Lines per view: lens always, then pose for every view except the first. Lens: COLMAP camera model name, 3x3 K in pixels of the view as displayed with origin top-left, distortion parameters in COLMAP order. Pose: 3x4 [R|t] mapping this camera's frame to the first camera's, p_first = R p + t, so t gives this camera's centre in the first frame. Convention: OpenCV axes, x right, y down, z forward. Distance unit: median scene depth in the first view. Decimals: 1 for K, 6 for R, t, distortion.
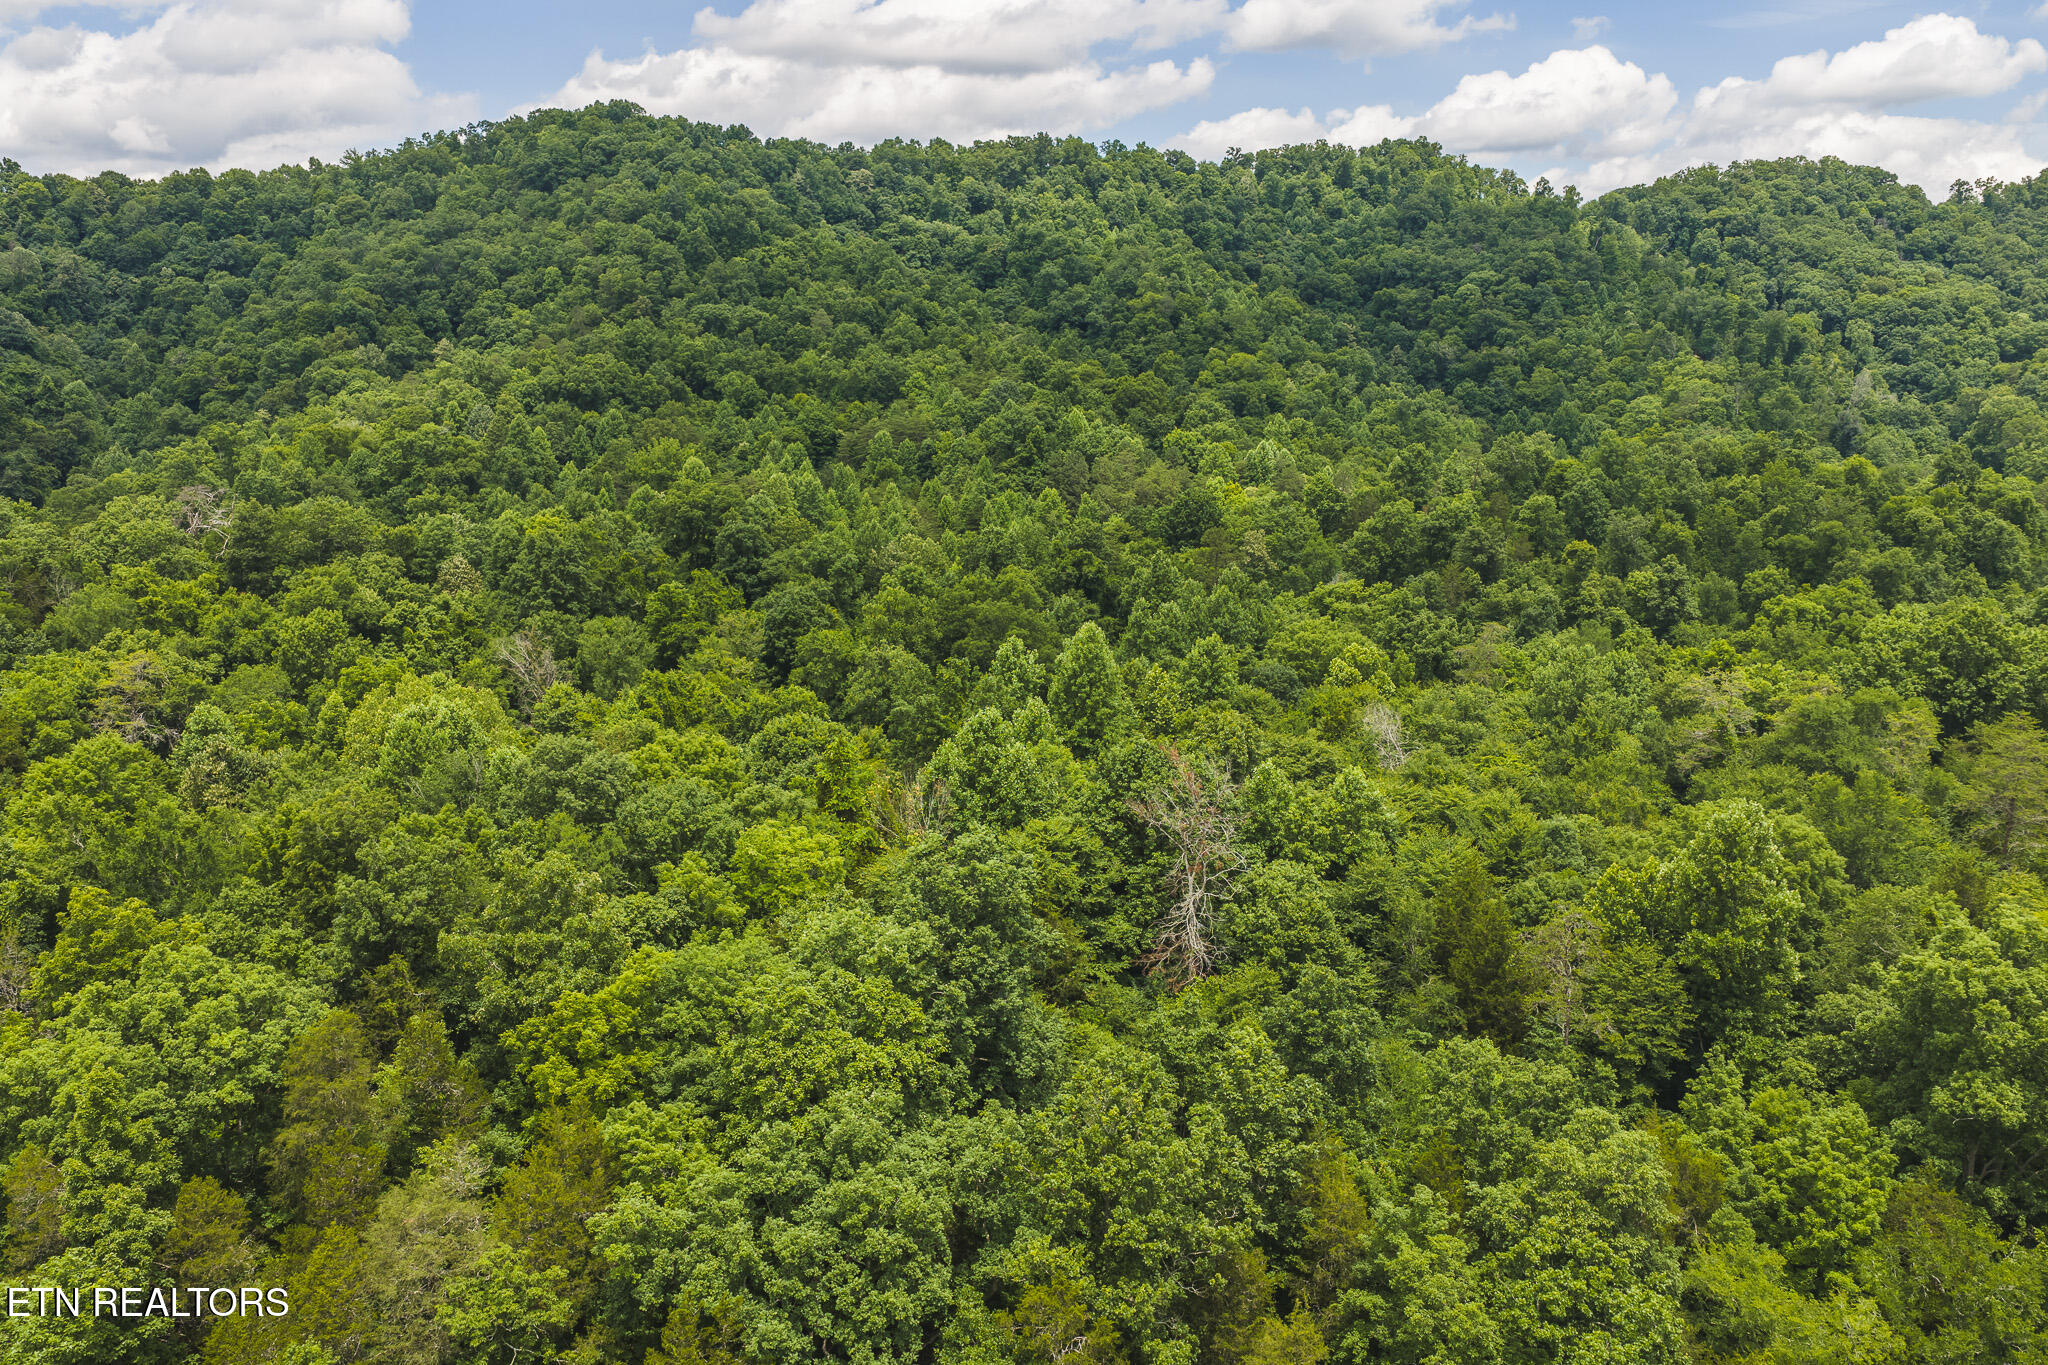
lens RADIAL K [[1693.8, 0, 1033.4], [0, 1693.8, 685.2], [0, 0, 1]] dist [0.016293, -0.022222]
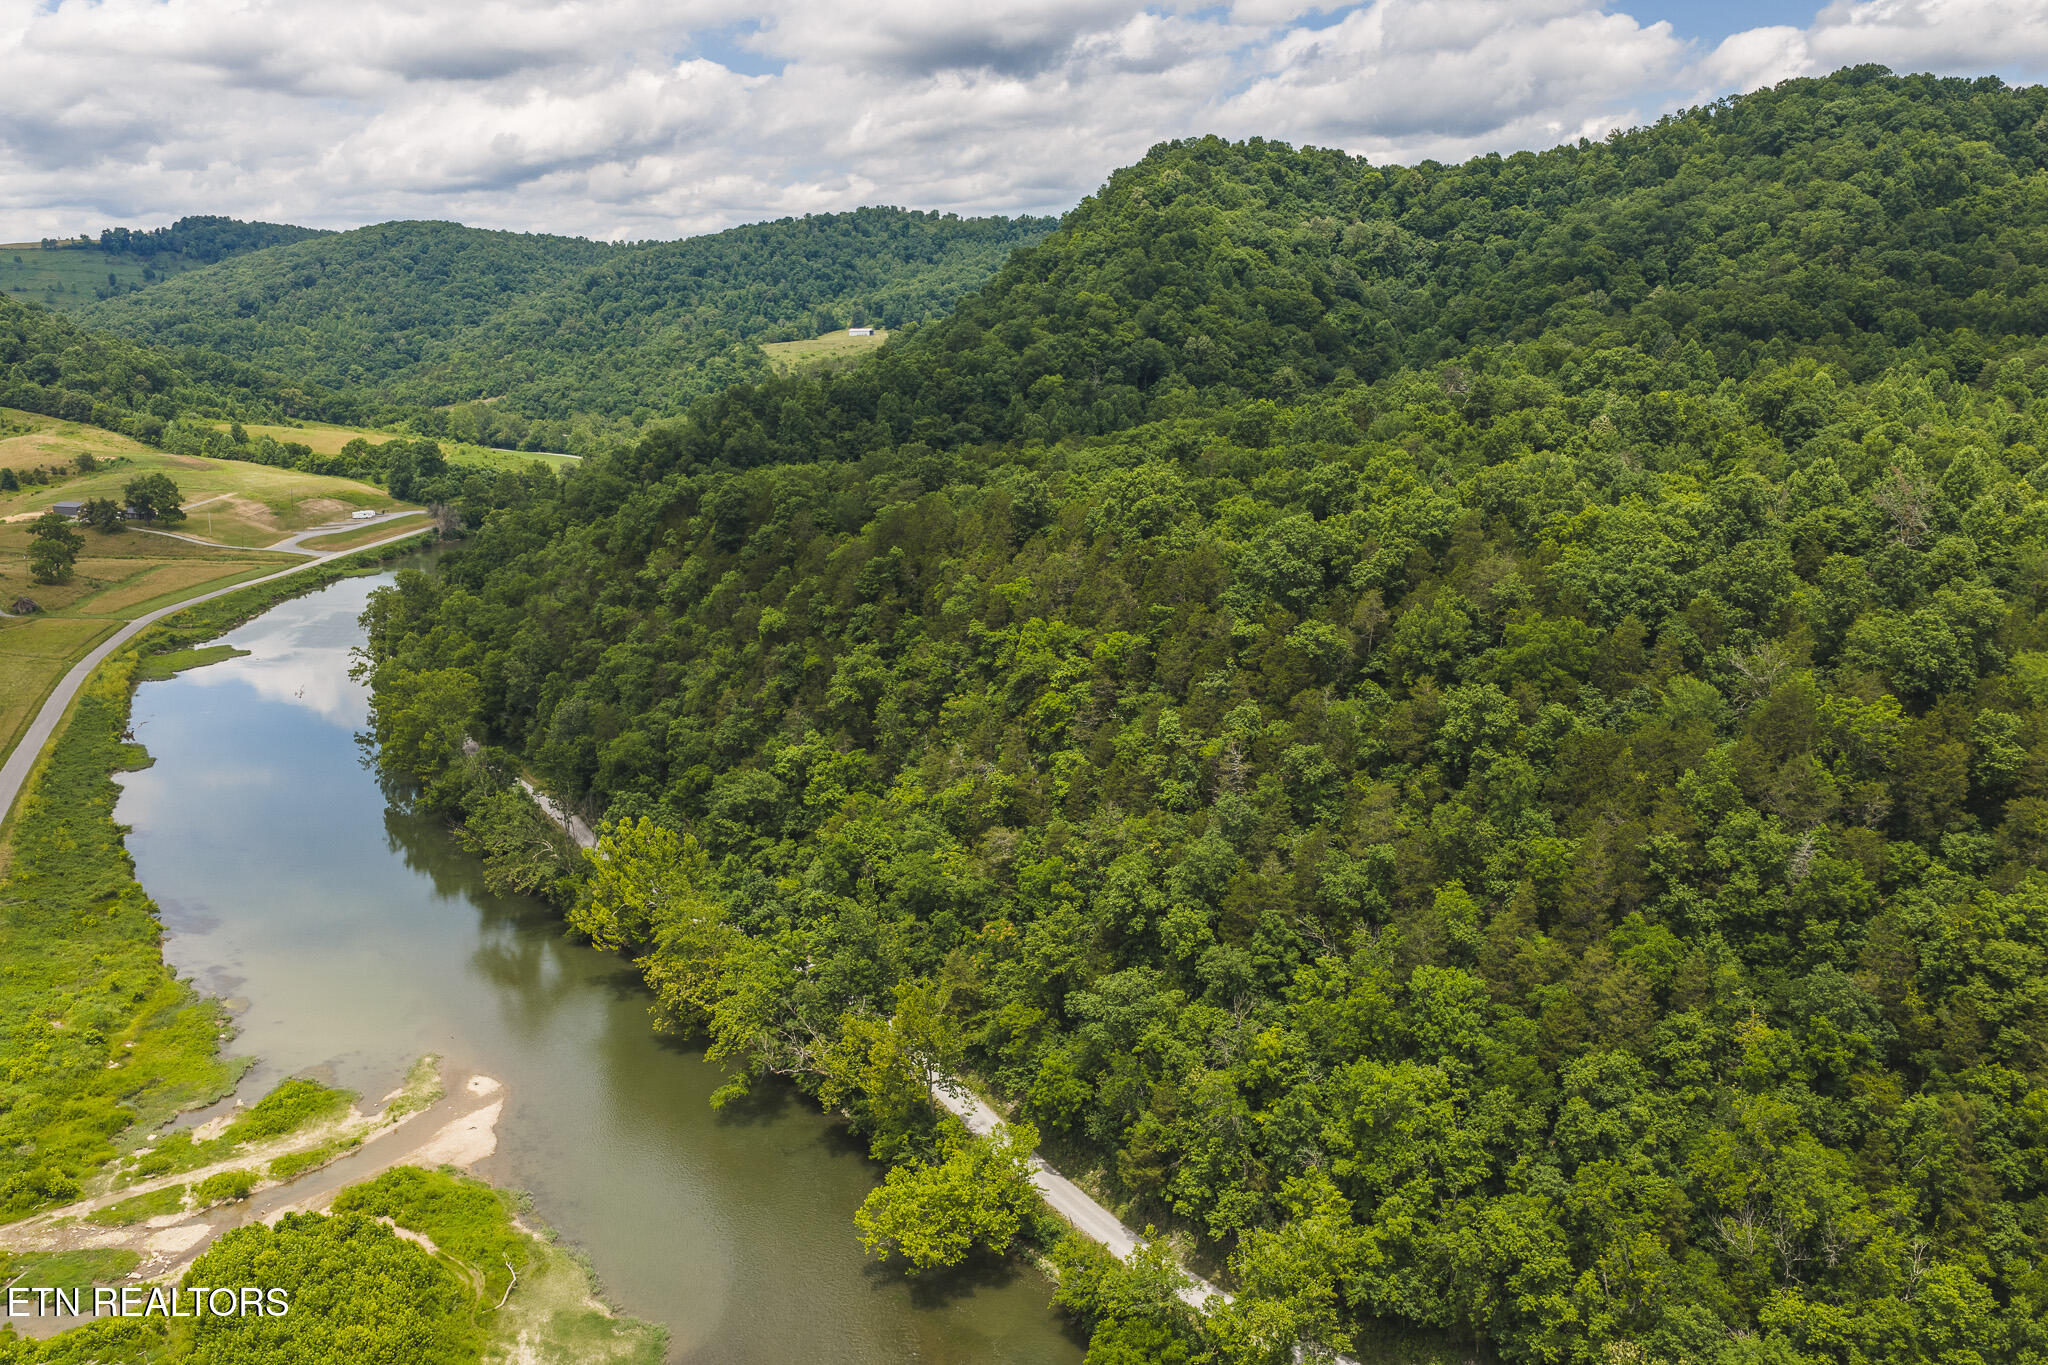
lens RADIAL K [[1693.8, 0, 1033.8], [0, 1693.8, 688.6], [0, 0, 1]] dist [0.016293, -0.022222]
pose [[0.765781, 0.137316, -0.628270, 0.372450], [-0.121600, 0.990233, 0.068213, 0.176657], [0.631500, 0.024161, 0.774999, -0.723076]]
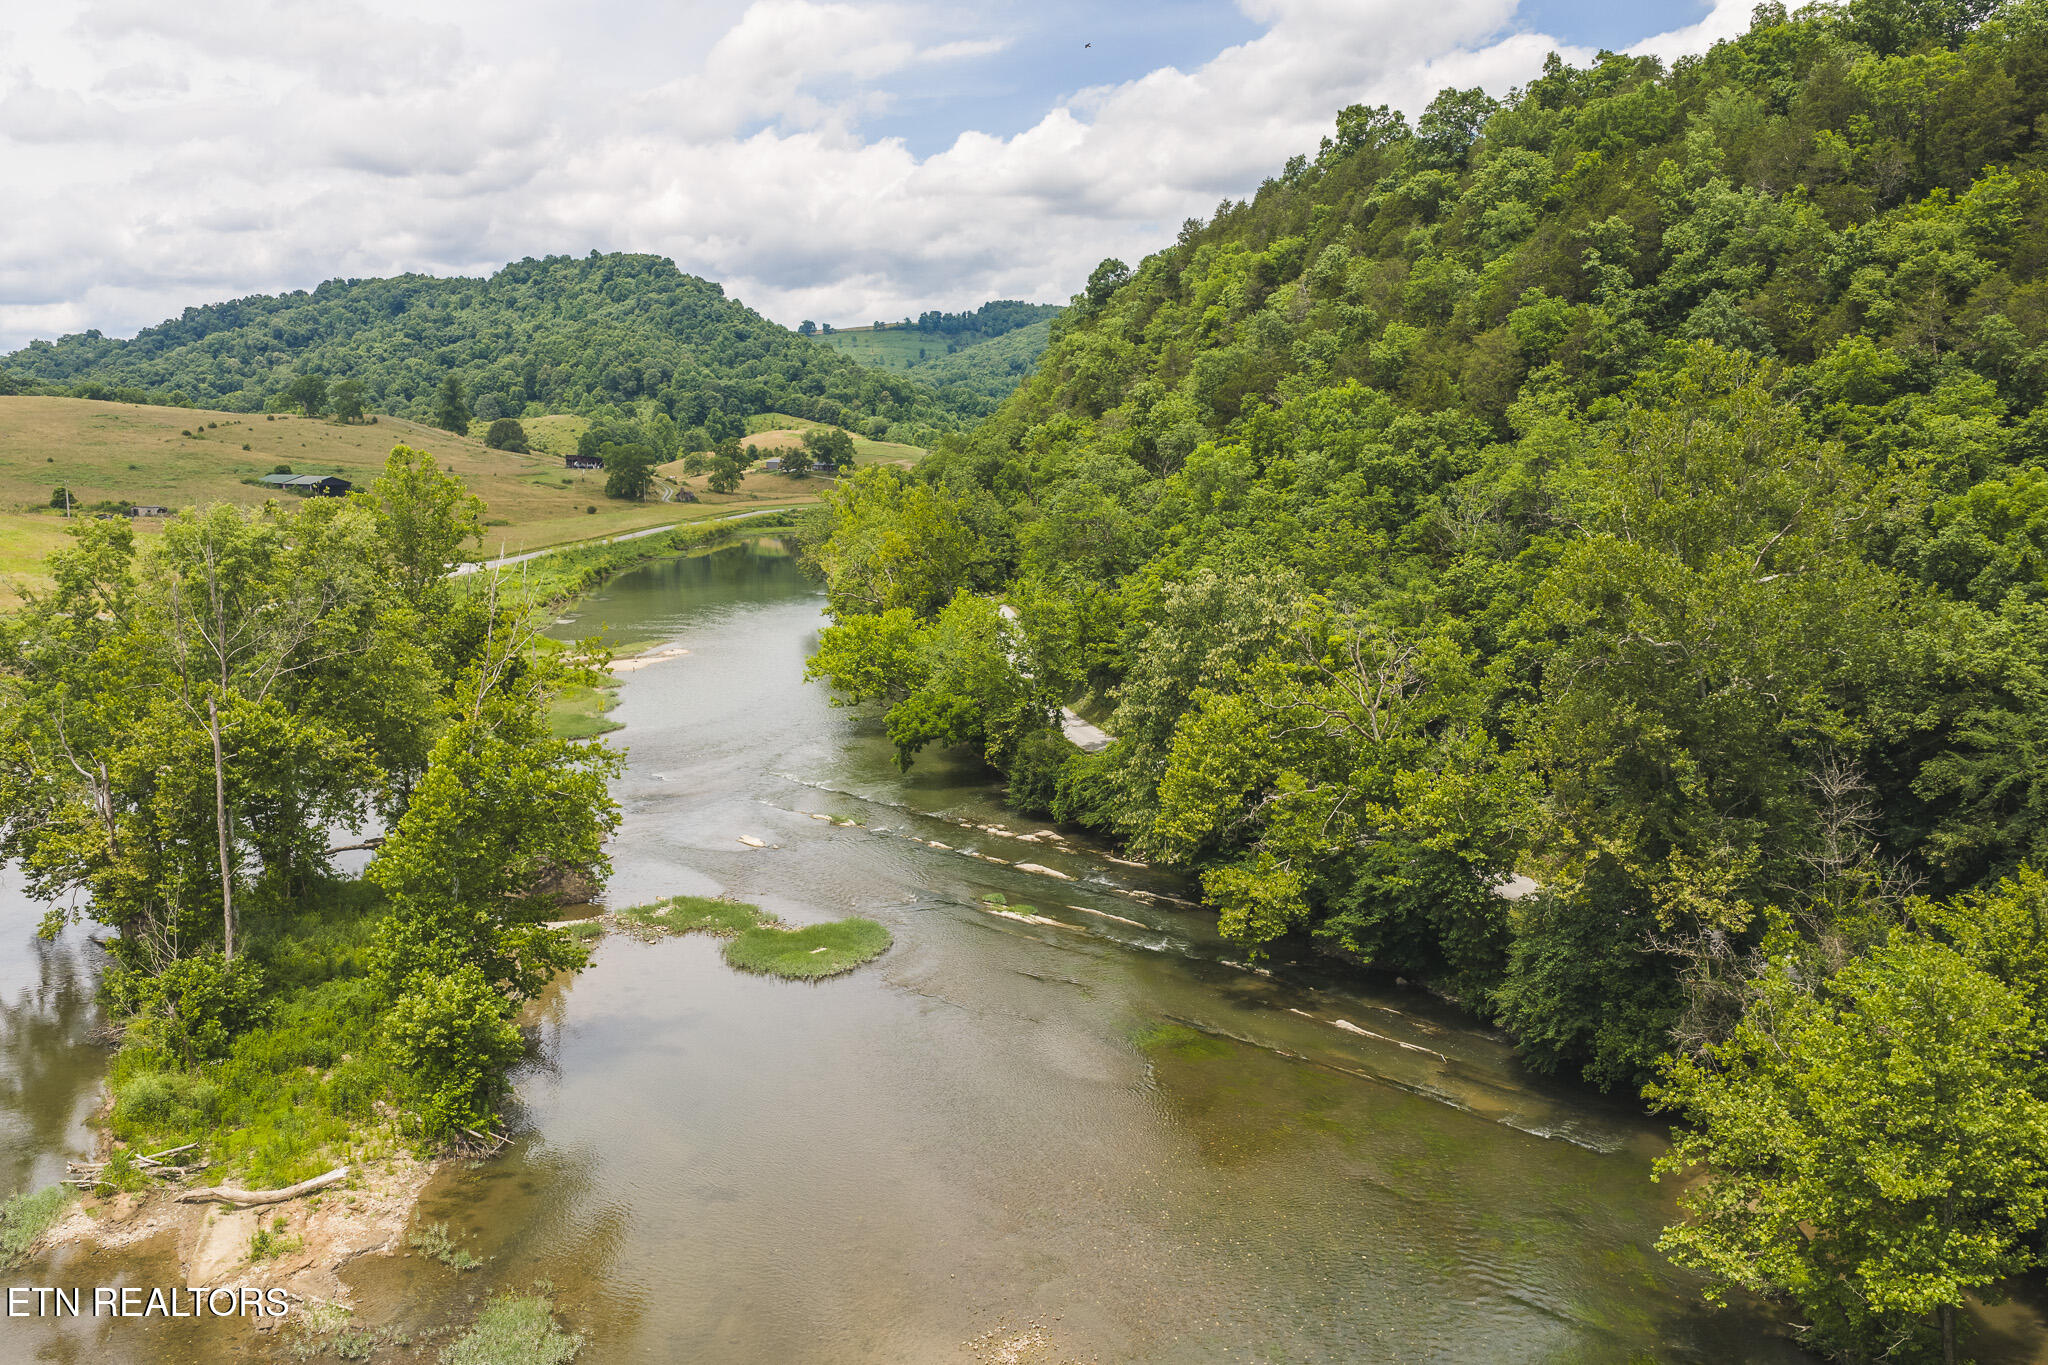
lens RADIAL K [[1693.8, 0, 1024.8], [0, 1693.8, 691.4], [0, 0, 1]] dist [0.016293, -0.022222]
pose [[0.405368, 0.137095, -0.903815, 0.699126], [-0.165971, 0.983296, 0.074712, 0.488213], [0.898961, 0.119721, 0.421351, -0.320244]]
